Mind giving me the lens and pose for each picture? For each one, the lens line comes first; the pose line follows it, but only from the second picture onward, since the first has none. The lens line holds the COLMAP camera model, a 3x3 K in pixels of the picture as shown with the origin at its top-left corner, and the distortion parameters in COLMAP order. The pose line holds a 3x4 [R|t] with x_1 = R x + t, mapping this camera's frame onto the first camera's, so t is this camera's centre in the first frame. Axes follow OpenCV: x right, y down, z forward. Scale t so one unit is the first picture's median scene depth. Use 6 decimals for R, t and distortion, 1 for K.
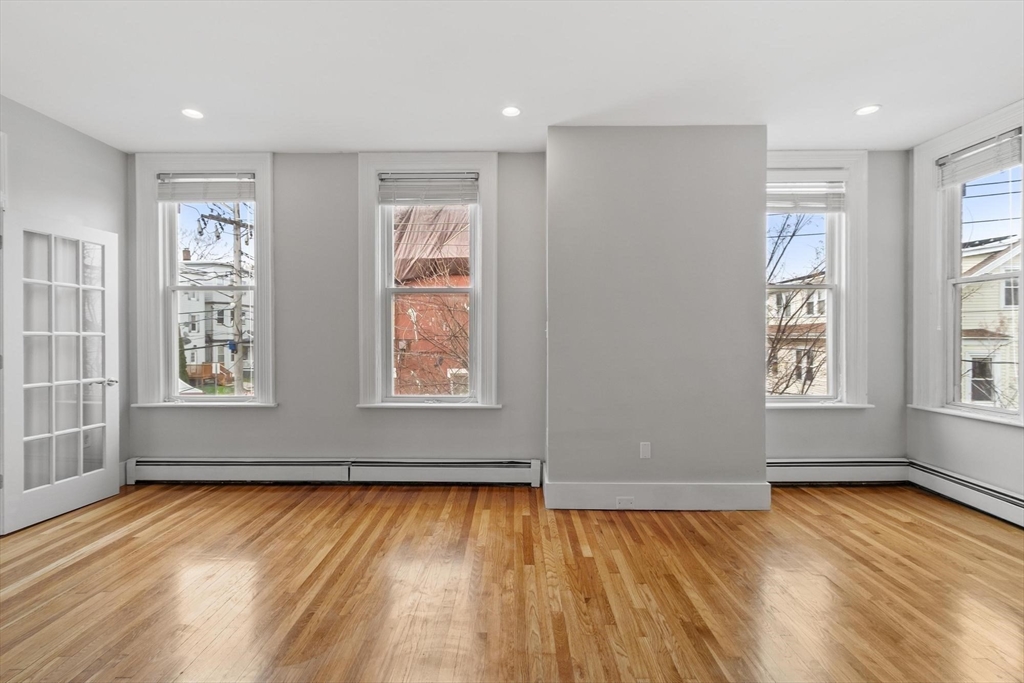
lens RADIAL K [[454.6, 0, 514.0], [0, 454.6, 336.3], [0, 0, 1]] dist [0.005001, -0.000356]
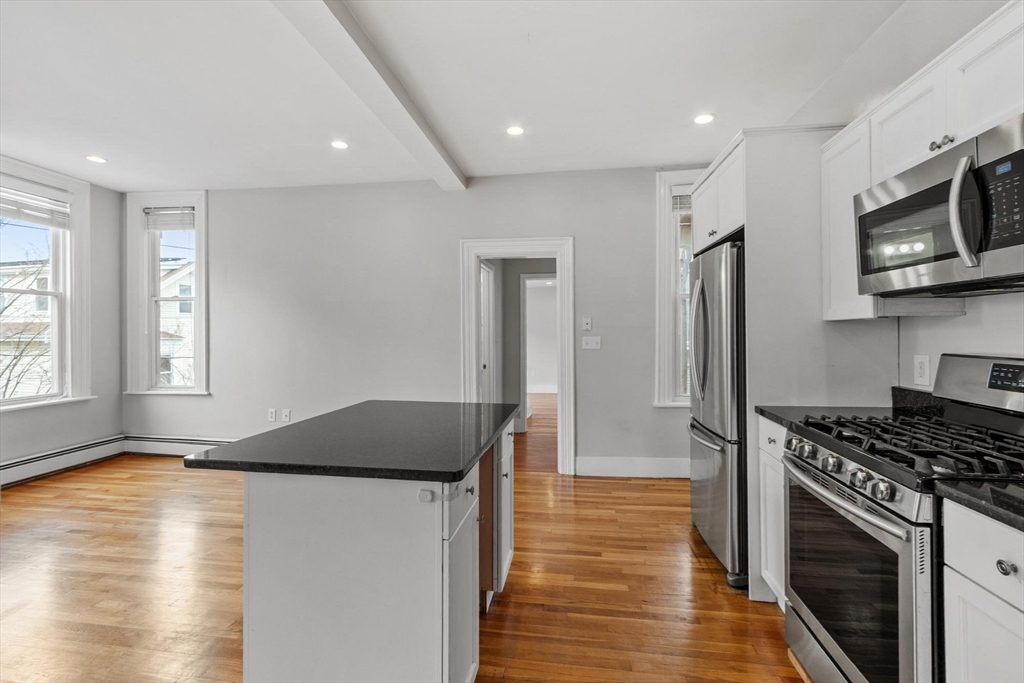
lens RADIAL K [[454.6, 0, 505.5], [0, 454.6, 336.4], [0, 0, 1]] dist [0.005001, -0.000356]
pose [[0.124769, -0.004082, 0.992177, -0.292522], [0.006038, 0.999976, 0.003355, -0.003731], [-0.992167, 0.005573, 0.124791, -0.239377]]
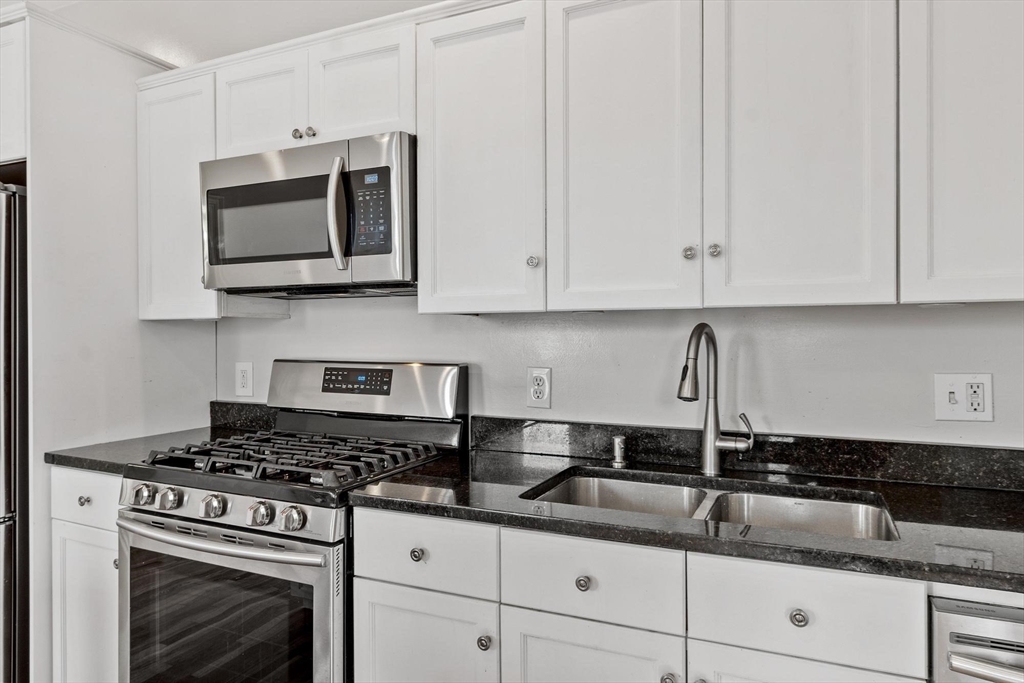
lens RADIAL K [[647.2, 0, 504.4], [0, 647.2, 337.3], [0, 0, 1]] dist [0.005578, 0.001469]
pose [[-0.906463, 0.002894, 0.422276, -0.219760], [0.003680, 0.999993, 0.001046, -0.002390], [-0.422269, 0.002502, -0.906467, -0.157821]]
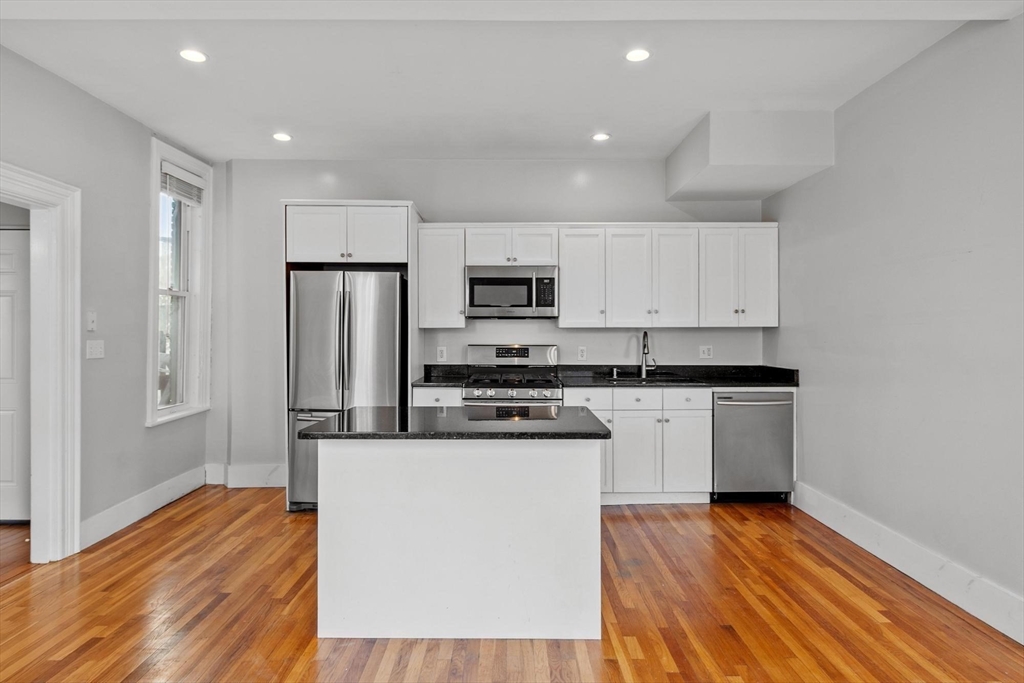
lens RADIAL K [[588.9, 0, 511.2], [0, 588.9, 336.6], [0, 0, 1]] dist [-0.000288, -0.001133]
pose [[-0.999826, 0.001556, -0.018563, 0.189662], [0.001345, 0.999935, 0.011343, -0.015308], [0.018579, 0.011316, -0.999763, 0.753498]]
